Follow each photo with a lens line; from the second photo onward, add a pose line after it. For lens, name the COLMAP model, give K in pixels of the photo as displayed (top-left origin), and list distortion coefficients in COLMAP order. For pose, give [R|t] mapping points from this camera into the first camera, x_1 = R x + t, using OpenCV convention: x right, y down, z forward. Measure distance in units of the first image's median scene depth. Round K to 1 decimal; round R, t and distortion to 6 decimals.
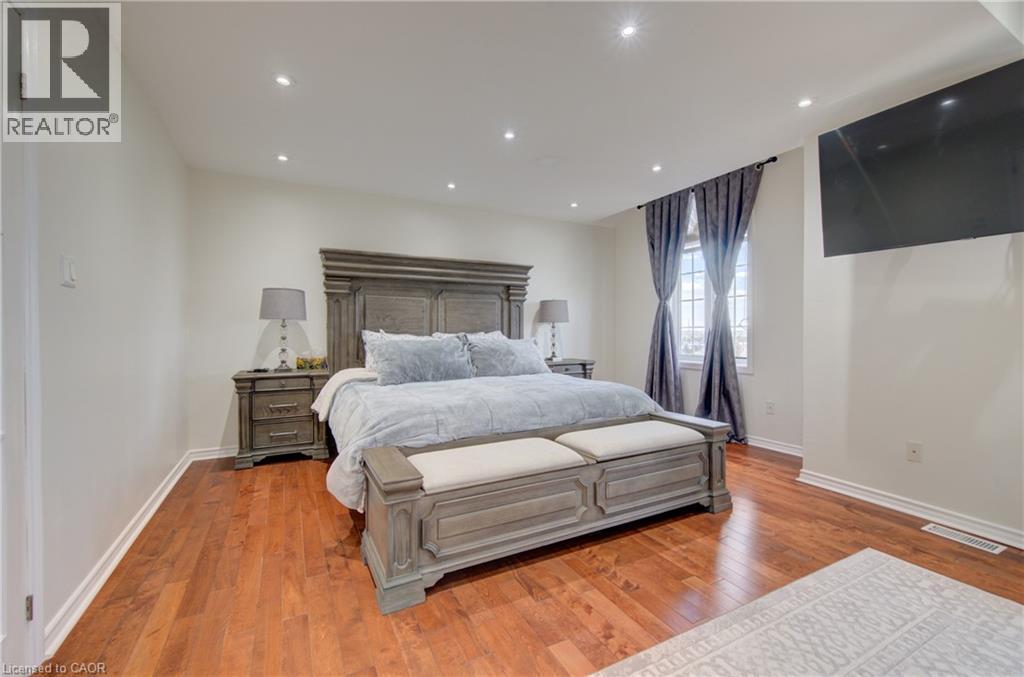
lens RADIAL K [[426.6, 0, 511.4], [0, 426.6, 324.2], [0, 0, 1]] dist [-0.000421, -0.000147]
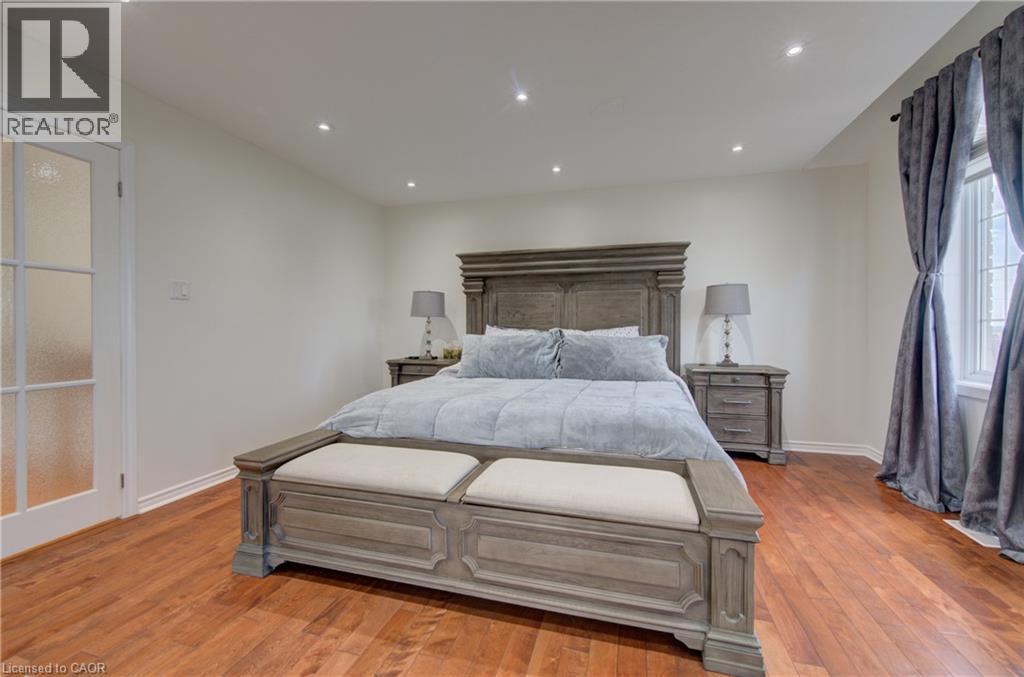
lens RADIAL K [[413.5, 0, 507.1], [0, 413.5, 319.9], [0, 0, 1]] dist [-0.002214, -0.000268]
pose [[0.722095, -0.009278, -0.691732, 0.417877], [0.009685, 0.999948, -0.003302, 0.003955], [0.691726, -0.004315, 0.722147, 0.291822]]
